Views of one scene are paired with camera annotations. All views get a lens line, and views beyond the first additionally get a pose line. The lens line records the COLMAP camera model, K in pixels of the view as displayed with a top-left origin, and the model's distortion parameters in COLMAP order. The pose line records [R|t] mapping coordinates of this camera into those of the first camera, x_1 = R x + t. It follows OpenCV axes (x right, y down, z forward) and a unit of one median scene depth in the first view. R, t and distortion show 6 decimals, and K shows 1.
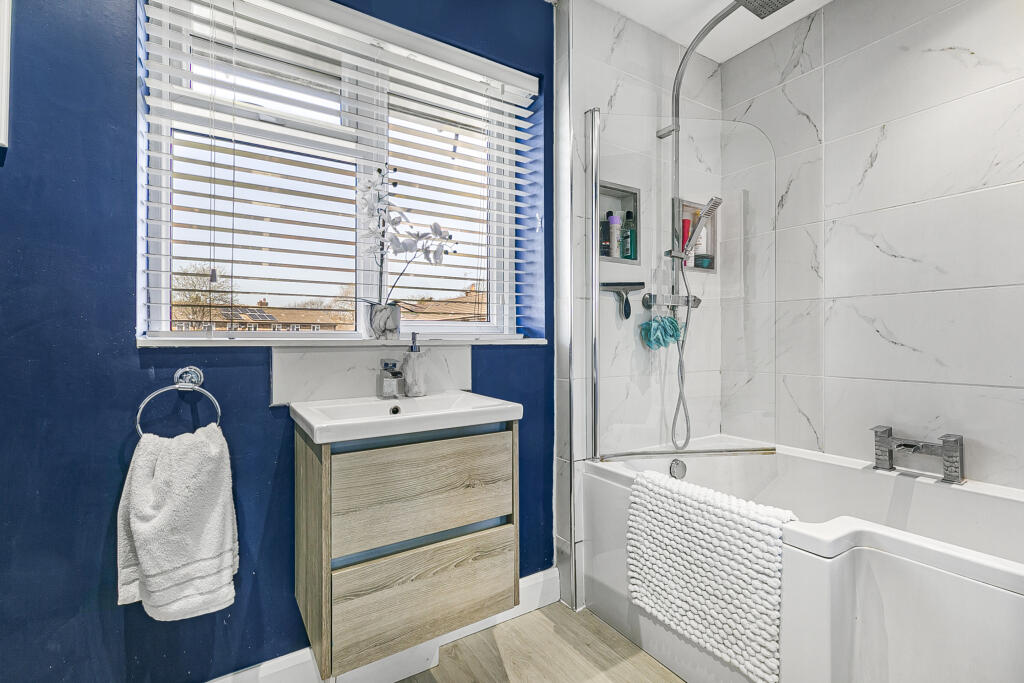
lens RADIAL K [[453.3, 0, 512.0], [0, 453.3, 341.5], [0, 0, 1]] dist [-0.023431, -0.000176]
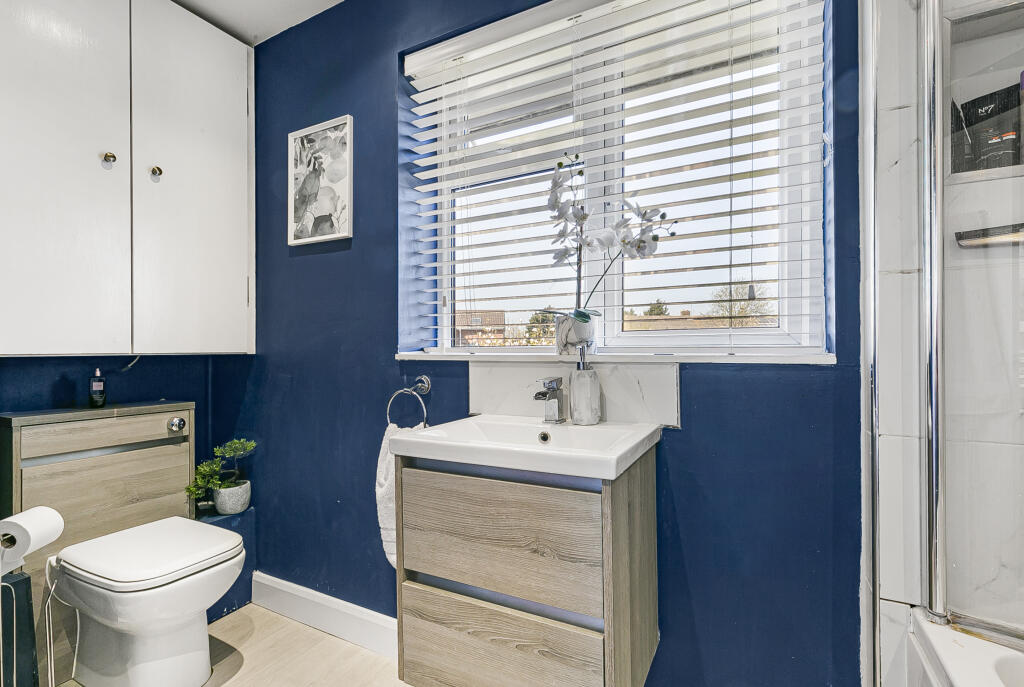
lens RADIAL K [[466.3, 0, 512.0], [0, 466.3, 343.5], [0, 0, 1]] dist [-0.000966, -0.000256]
pose [[0.499027, -0.007947, -0.866550, 0.513639], [0.003718, 0.999968, -0.007029, -0.022828], [0.866579, 0.000286, 0.499040, 0.518501]]
